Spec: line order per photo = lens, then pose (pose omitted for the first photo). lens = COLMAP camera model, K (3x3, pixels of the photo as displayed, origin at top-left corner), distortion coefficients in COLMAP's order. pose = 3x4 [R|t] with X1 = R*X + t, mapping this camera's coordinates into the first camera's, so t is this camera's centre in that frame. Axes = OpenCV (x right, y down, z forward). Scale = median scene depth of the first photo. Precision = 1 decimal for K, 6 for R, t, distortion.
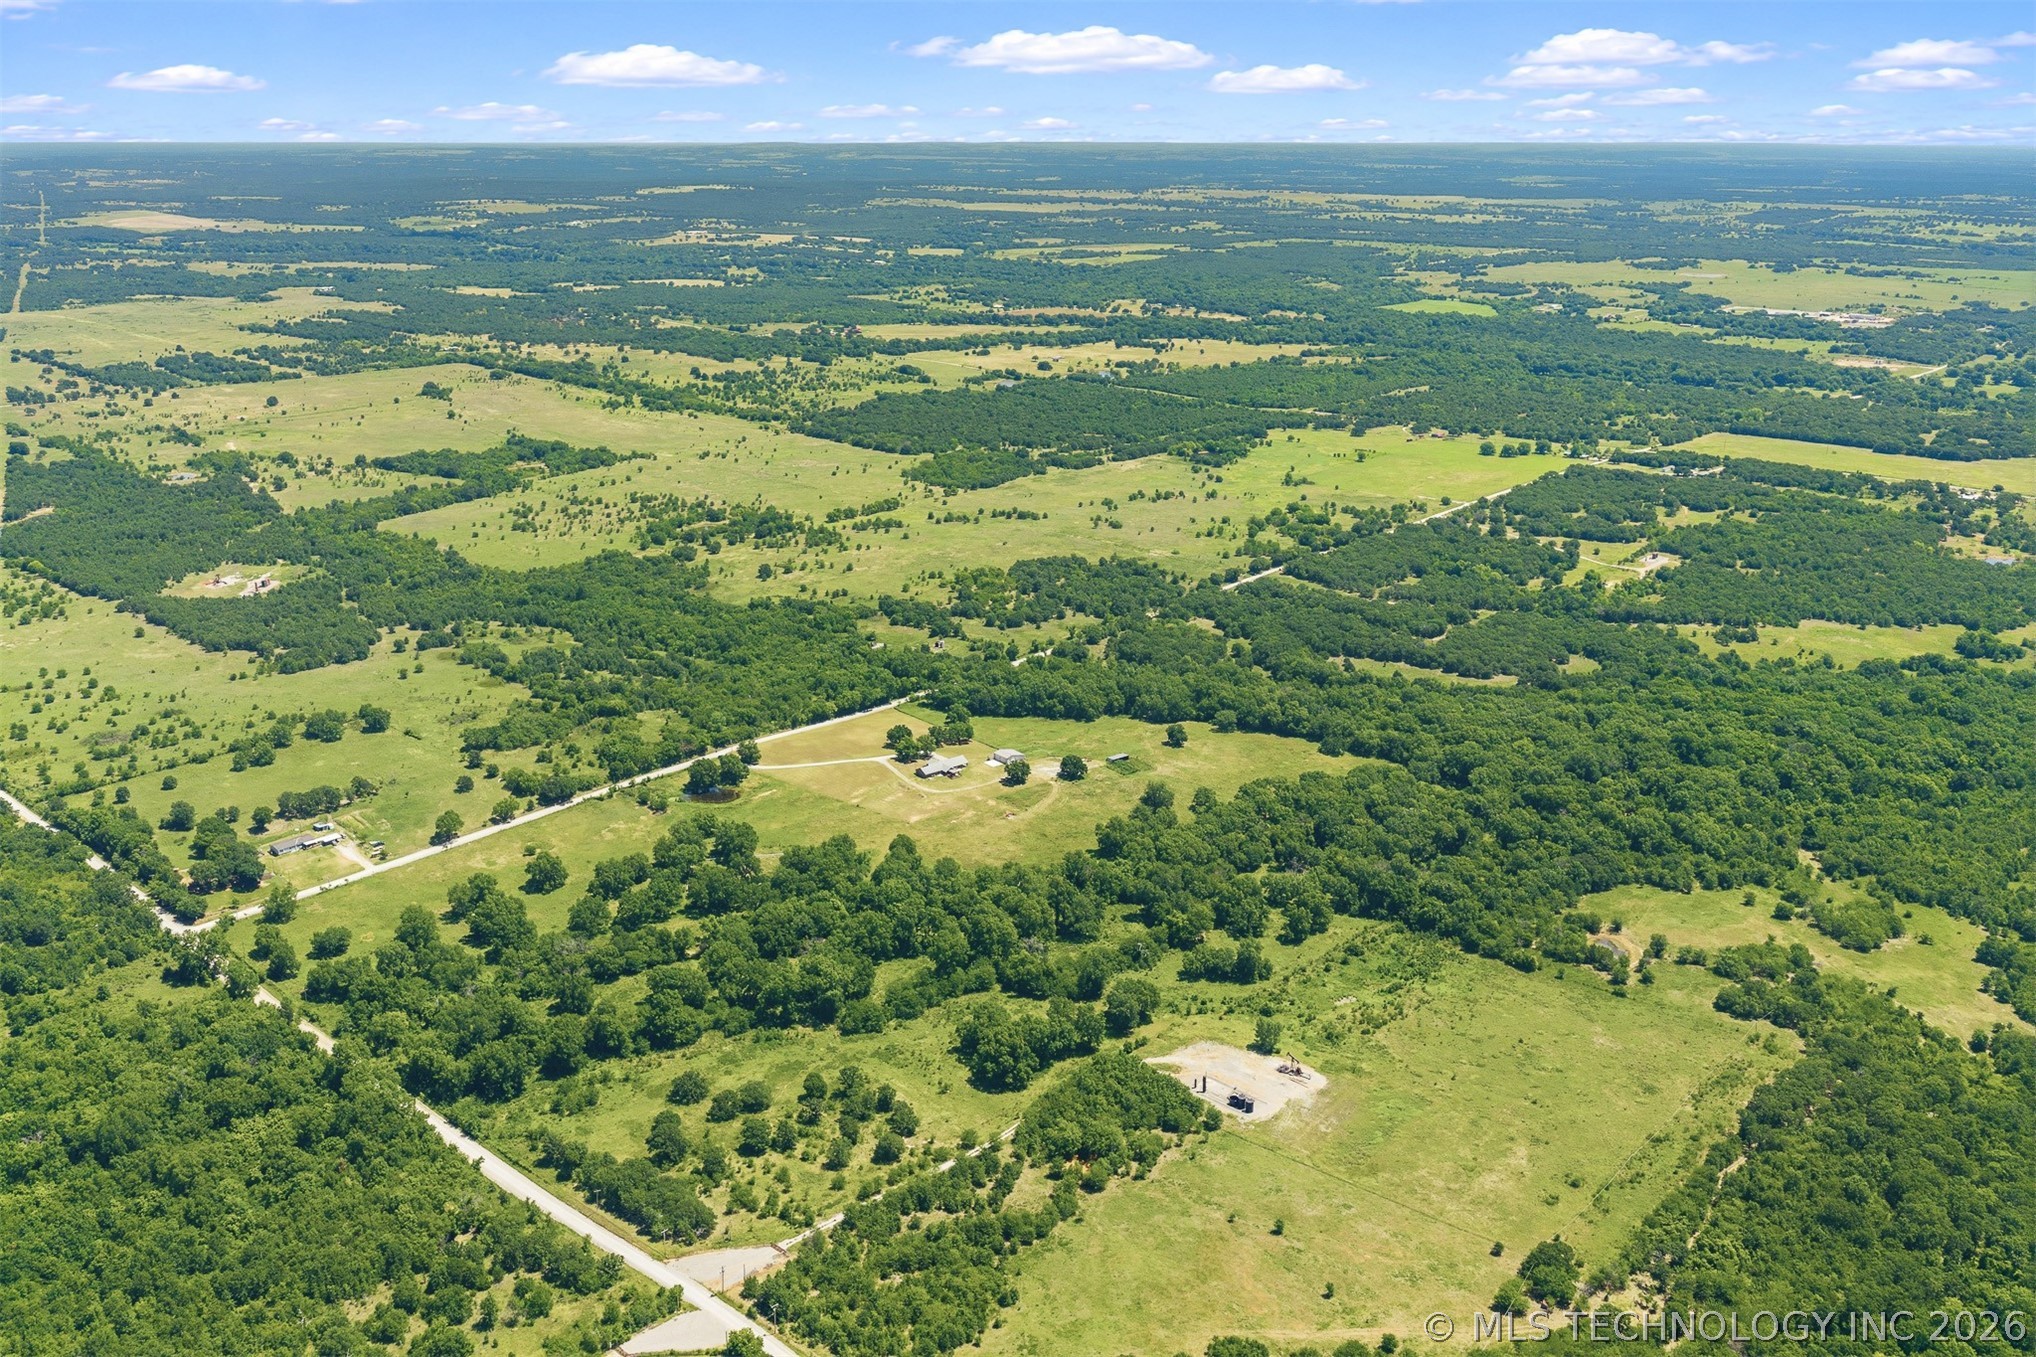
lens RADIAL K [[1697.7, 0, 1023.3], [0, 1697.7, 680.6], [0, 0, 1]] dist [0.000358, -0.002139]
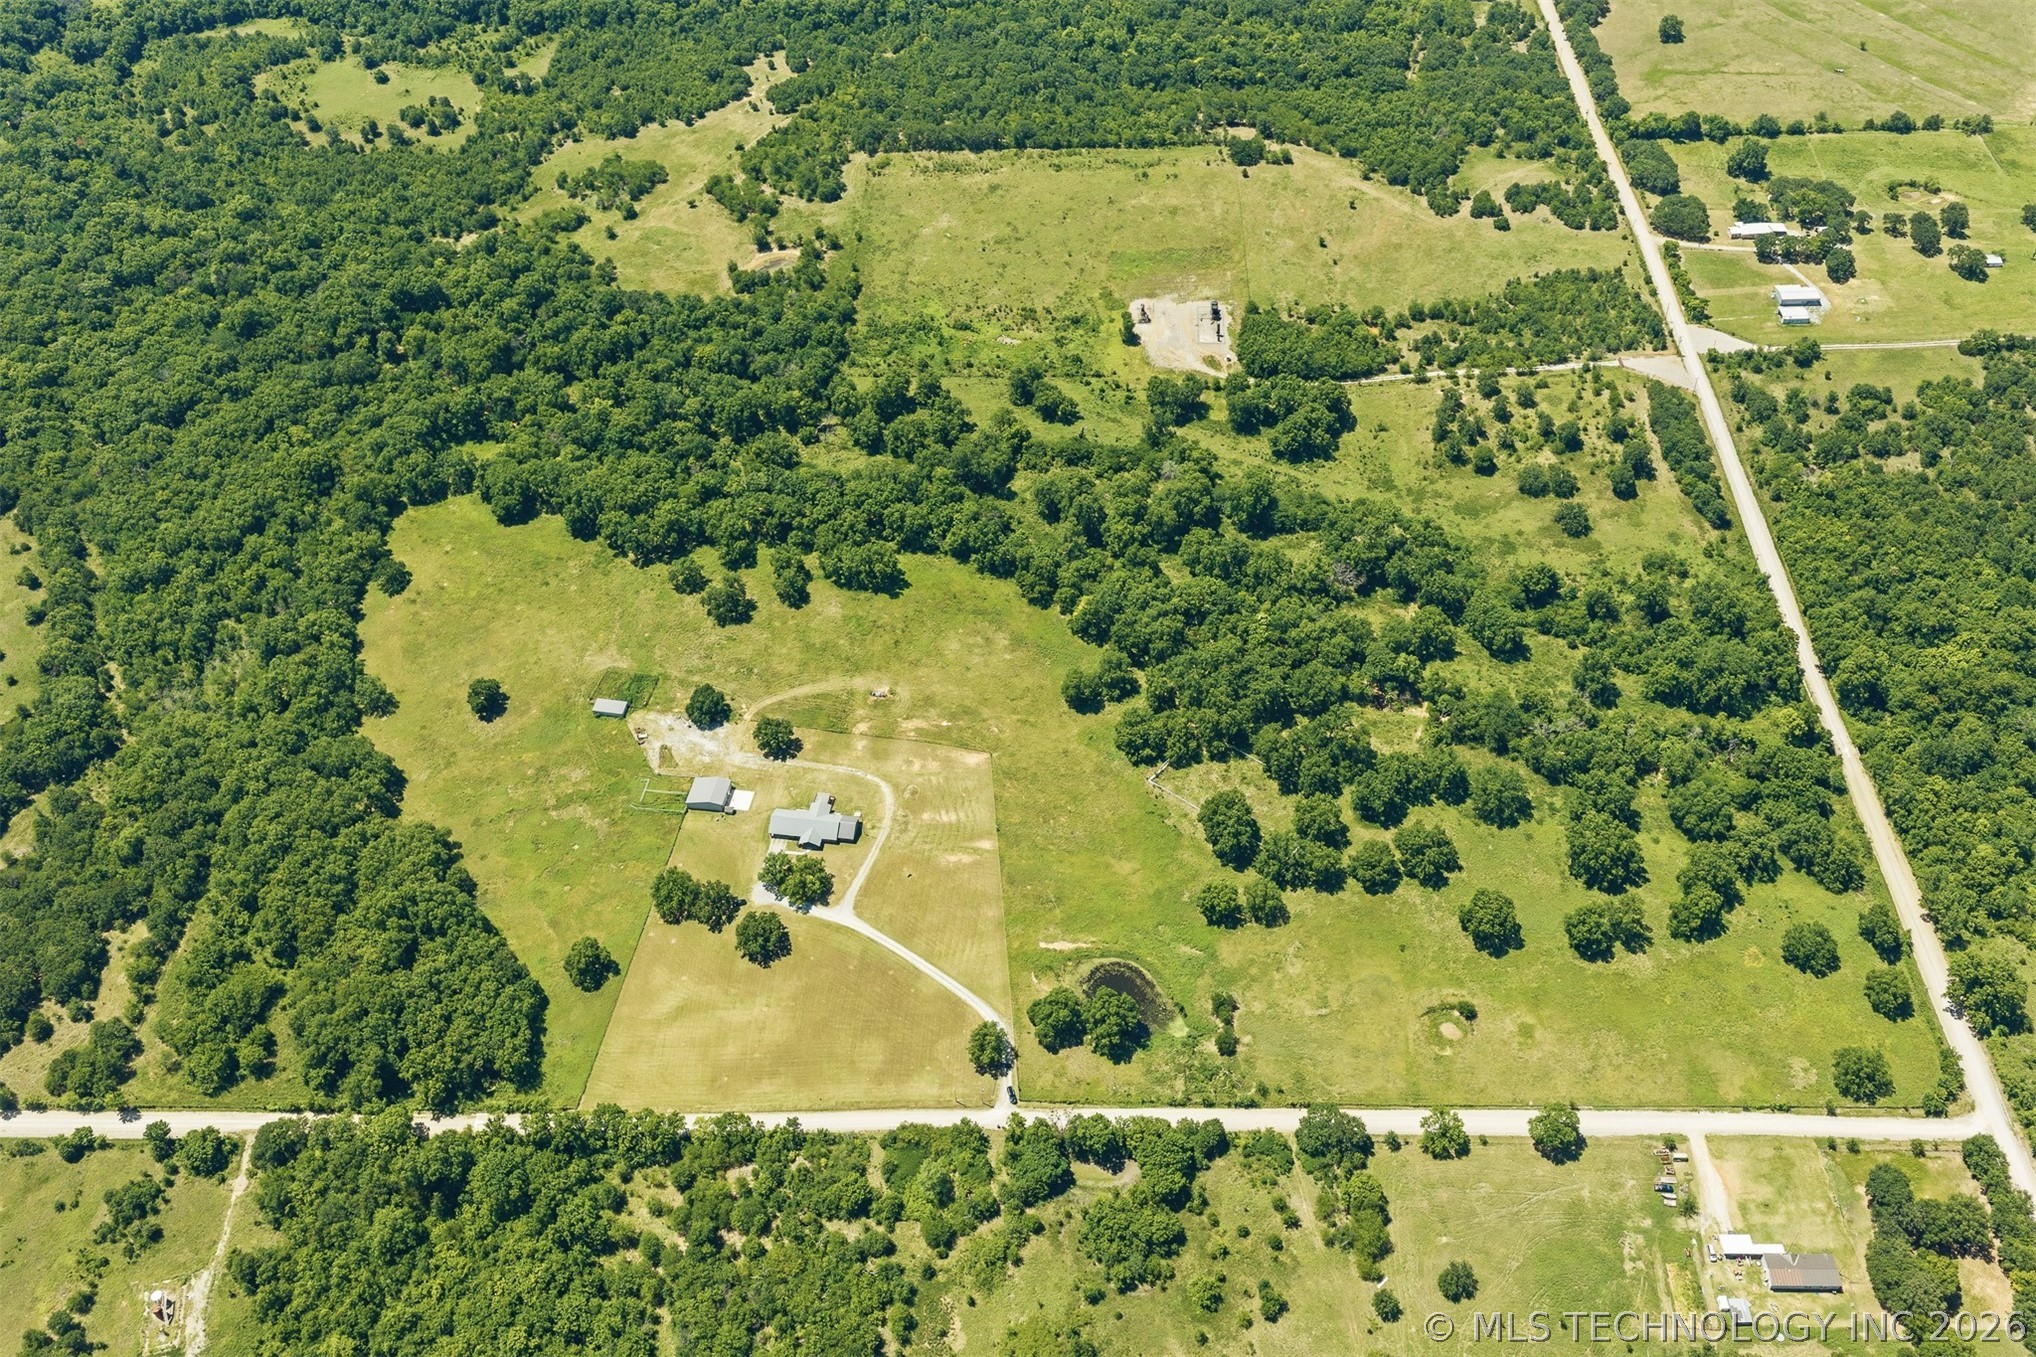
lens RADIAL K [[1697.7, 0, 1023.3], [0, 1697.7, 680.6], [0, 0, 1]] dist [0.000358, -0.002139]
pose [[-0.661583, -0.534883, 0.525555, -0.458033], [0.257567, 0.496128, 0.829166, -0.546172], [-0.704249, 0.683928, -0.190461, 1.179678]]
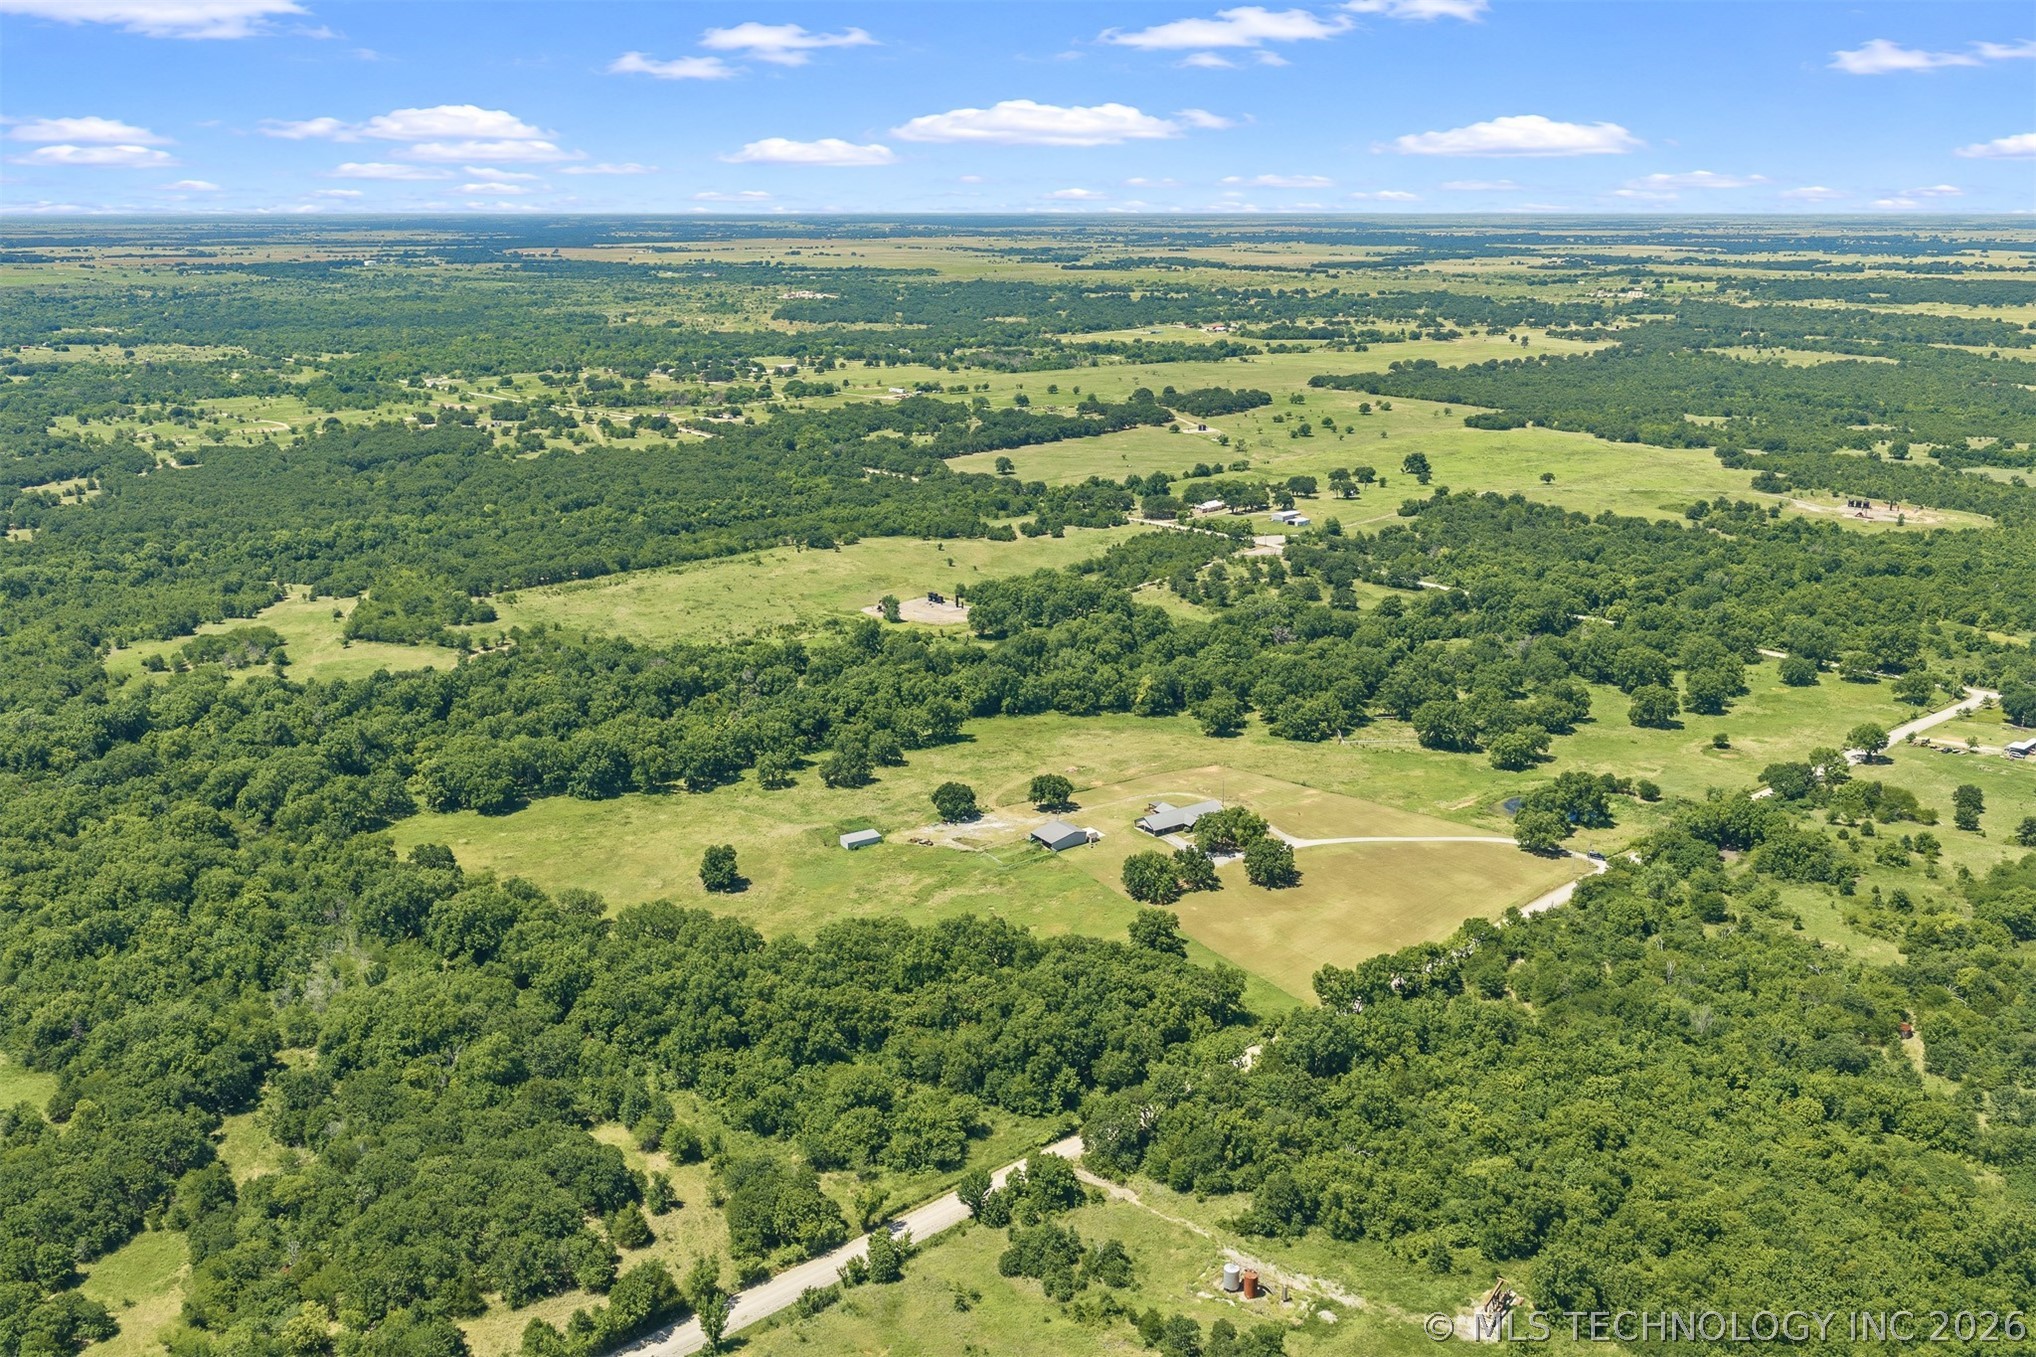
lens RADIAL K [[1697.7, 0, 1023.3], [0, 1697.7, 680.6], [0, 0, 1]] dist [0.000358, -0.002139]
pose [[-0.995637, -0.028243, 0.088939, -0.050958], [0.026279, 0.829657, 0.557654, -0.356545], [-0.089539, 0.557558, -0.825295, 1.668265]]
